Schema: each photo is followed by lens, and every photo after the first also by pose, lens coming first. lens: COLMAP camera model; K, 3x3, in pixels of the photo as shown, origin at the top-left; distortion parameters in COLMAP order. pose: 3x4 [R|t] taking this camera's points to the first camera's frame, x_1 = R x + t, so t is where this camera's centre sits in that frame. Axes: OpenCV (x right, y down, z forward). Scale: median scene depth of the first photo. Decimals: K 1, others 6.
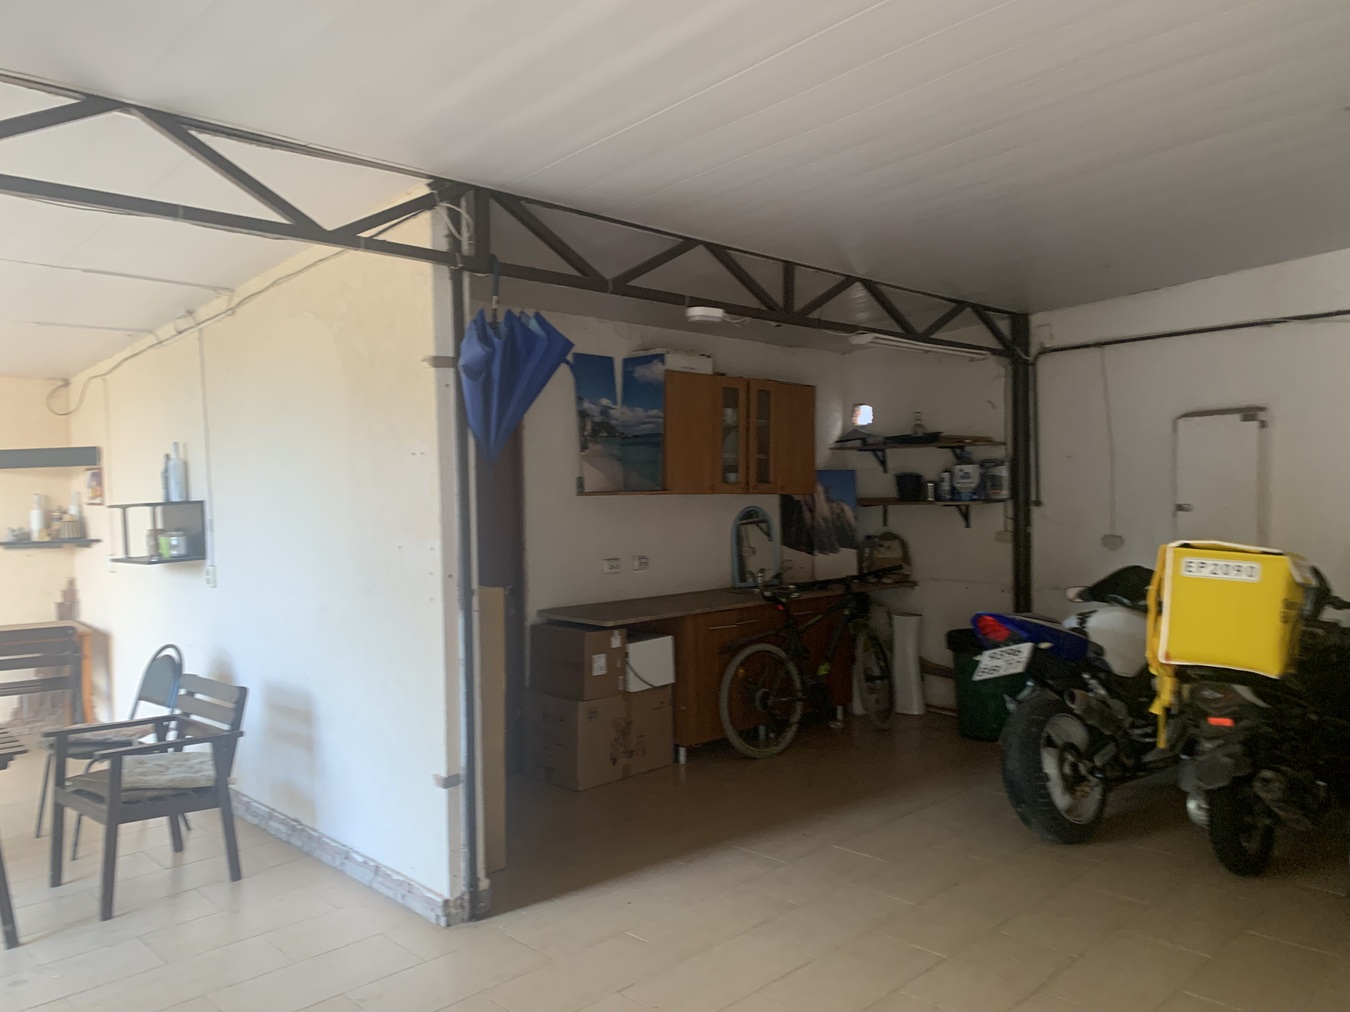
lens RADIAL K [[1024.6, 0, 657.2], [0, 1024.6, 515.5], [0, 0, 1]] dist [0.043325, -0.036242]
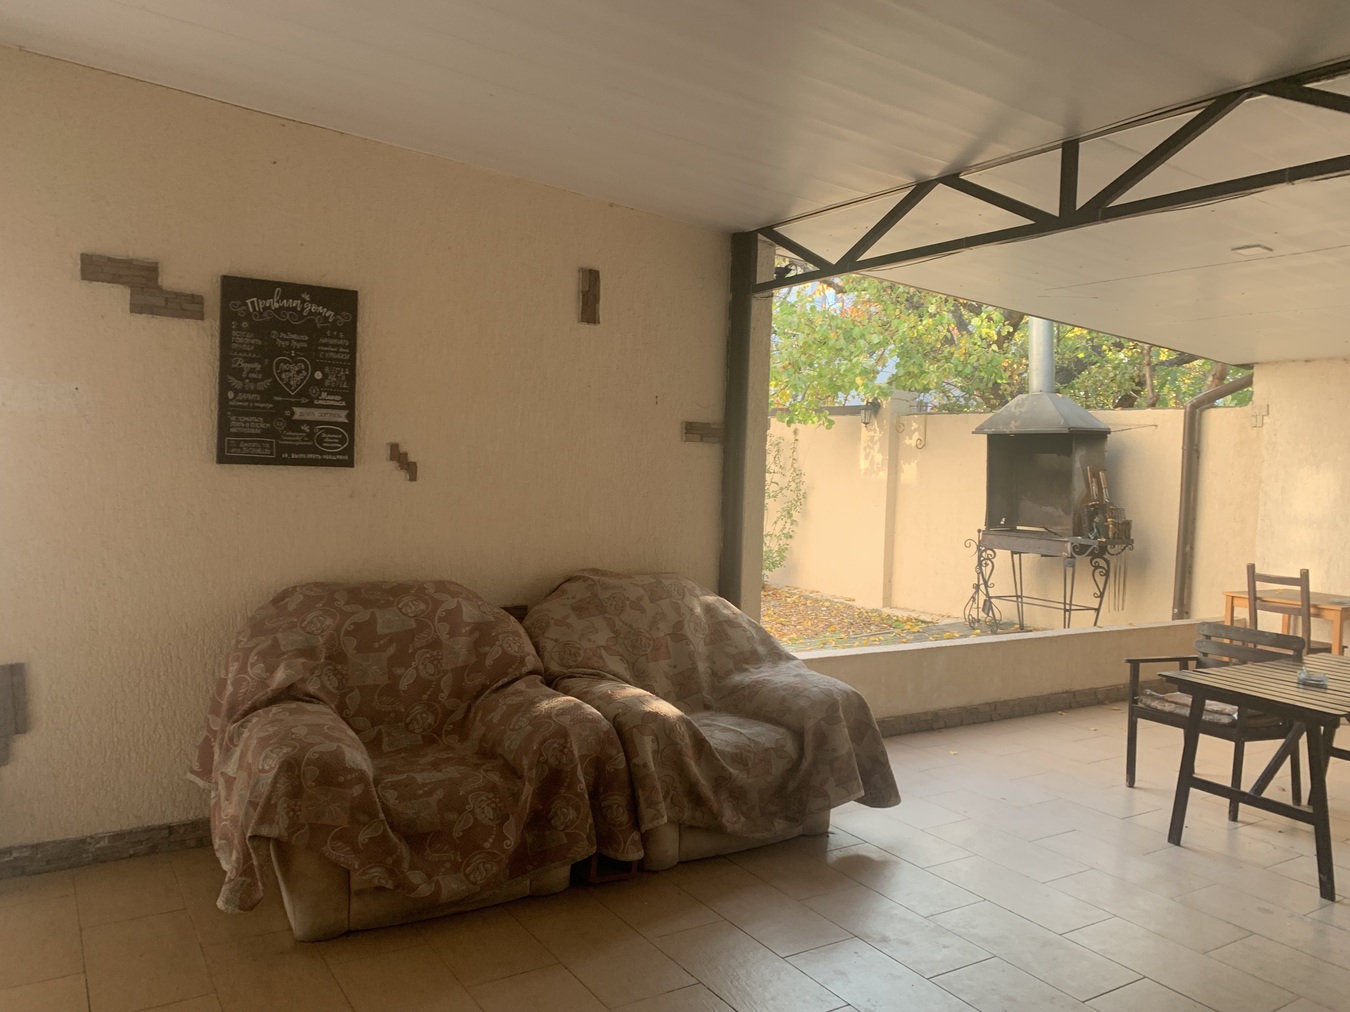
lens RADIAL K [[1024.6, 0, 656.2], [0, 1024.6, 505.2], [0, 0, 1]] dist [0.043325, -0.036242]
pose [[-0.205508, 0.054115, -0.977158, 0.461403], [-0.056882, 0.996122, 0.067128, -0.010802], [0.977001, 0.069378, -0.201633, 0.462941]]
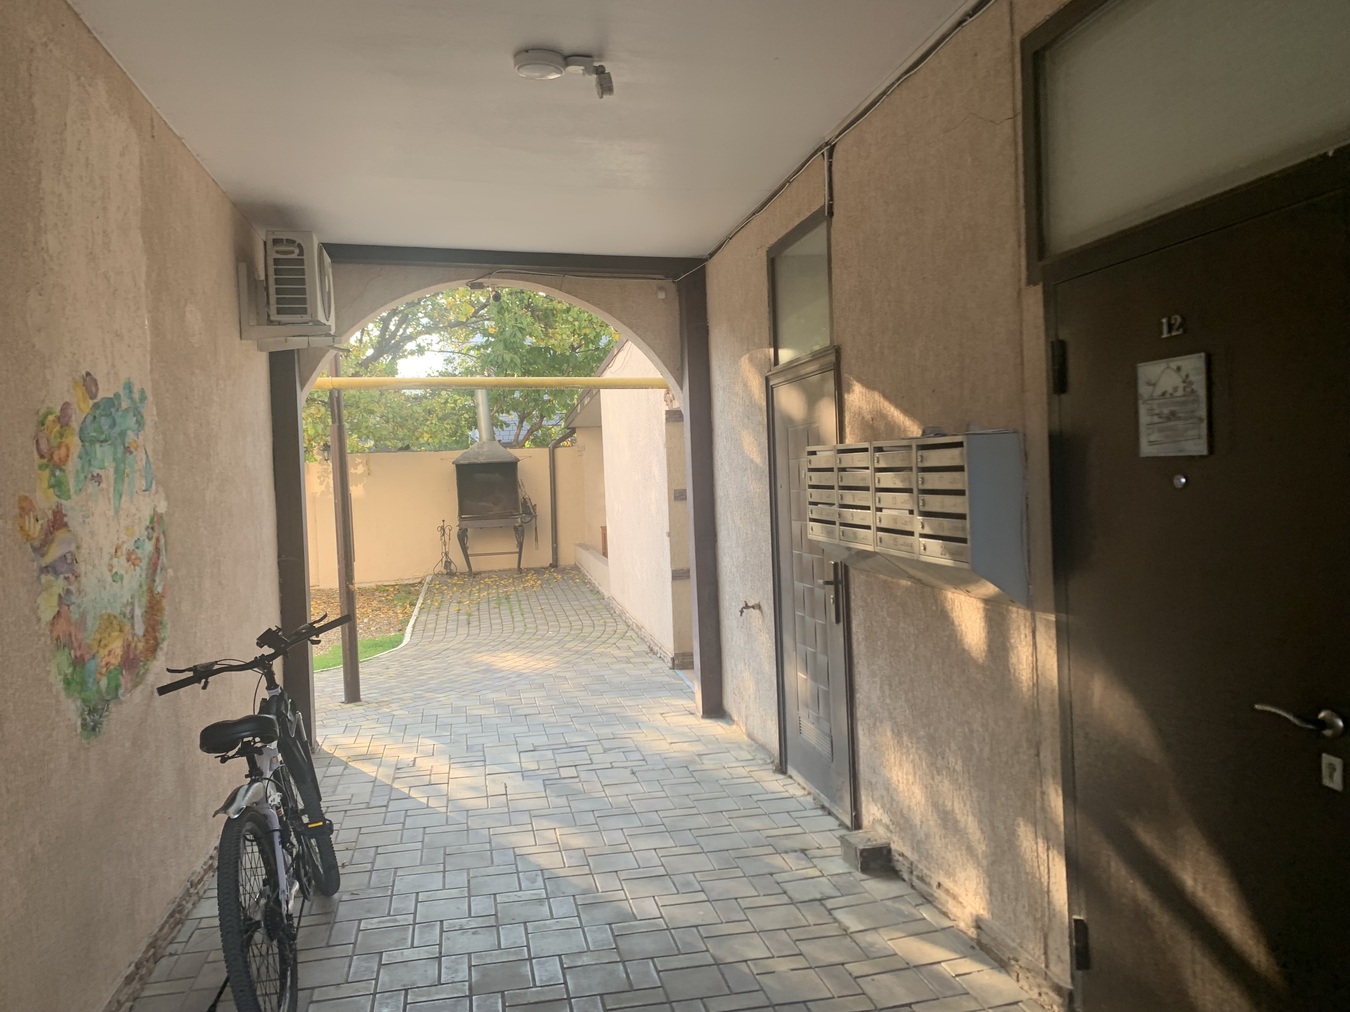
lens RADIAL K [[1024.6, 0, 676.5], [0, 1024.6, 508.4], [0, 0, 1]] dist [0.043325, -0.036242]
pose [[0.843722, 0.003254, -0.536770, 0.916308], [0.010466, 0.999692, 0.022510, 0.033585], [0.536678, -0.024610, 0.843428, -2.123000]]
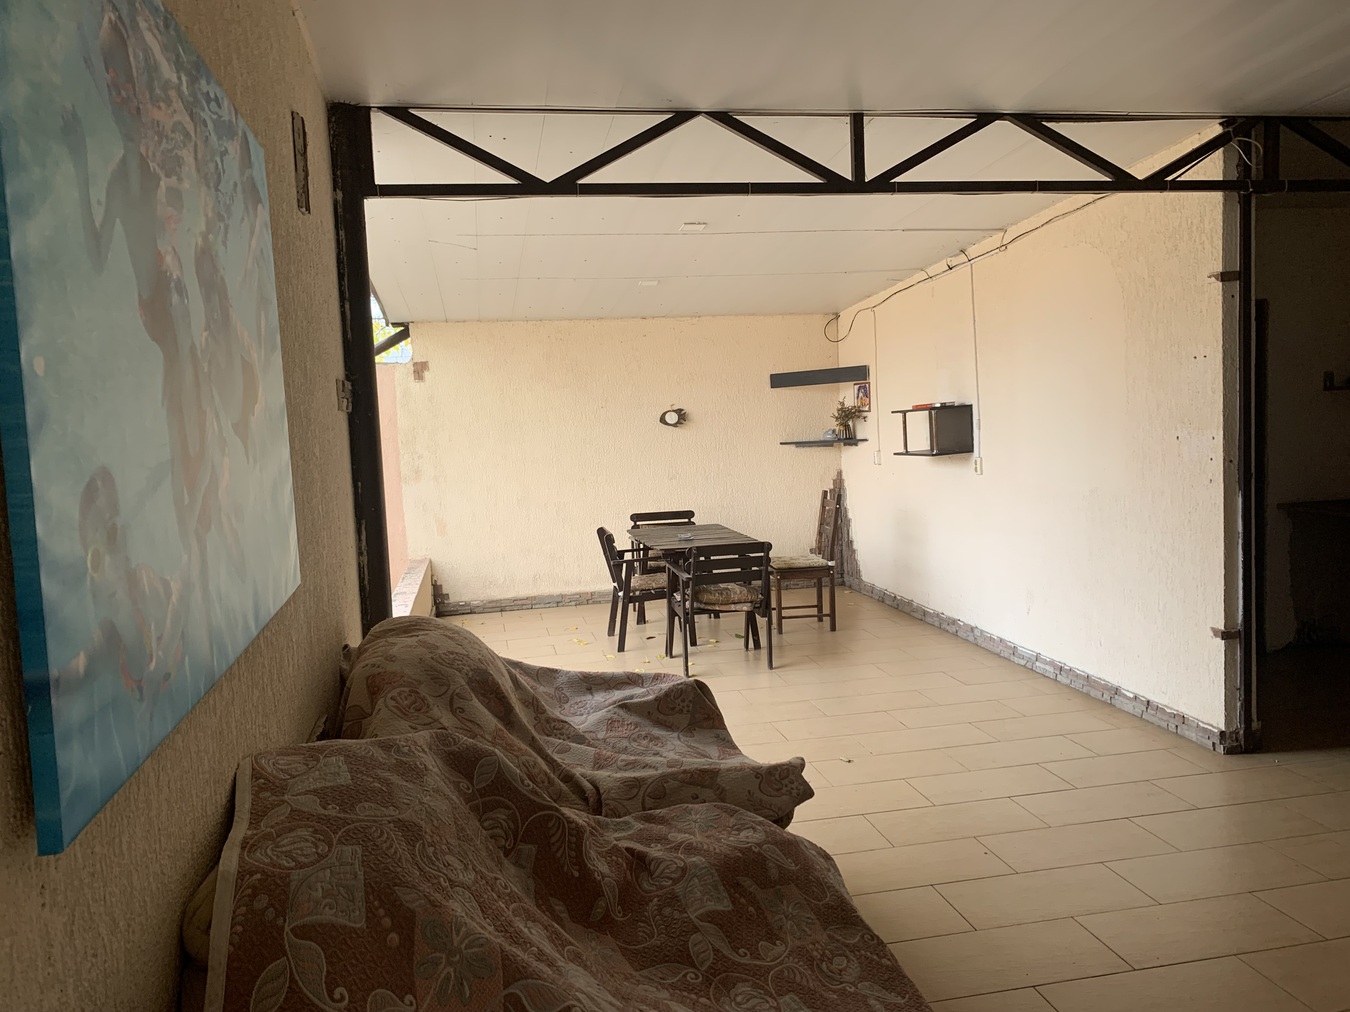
lens RADIAL K [[1024.6, 0, 686.3], [0, 1024.6, 495.4], [0, 0, 1]] dist [0.043325, -0.036242]
pose [[0.842220, 0.022709, -0.538655, -0.080685], [0.014837, 0.997758, 0.065263, 0.011153], [0.538929, -0.062958, 0.839995, -0.297809]]
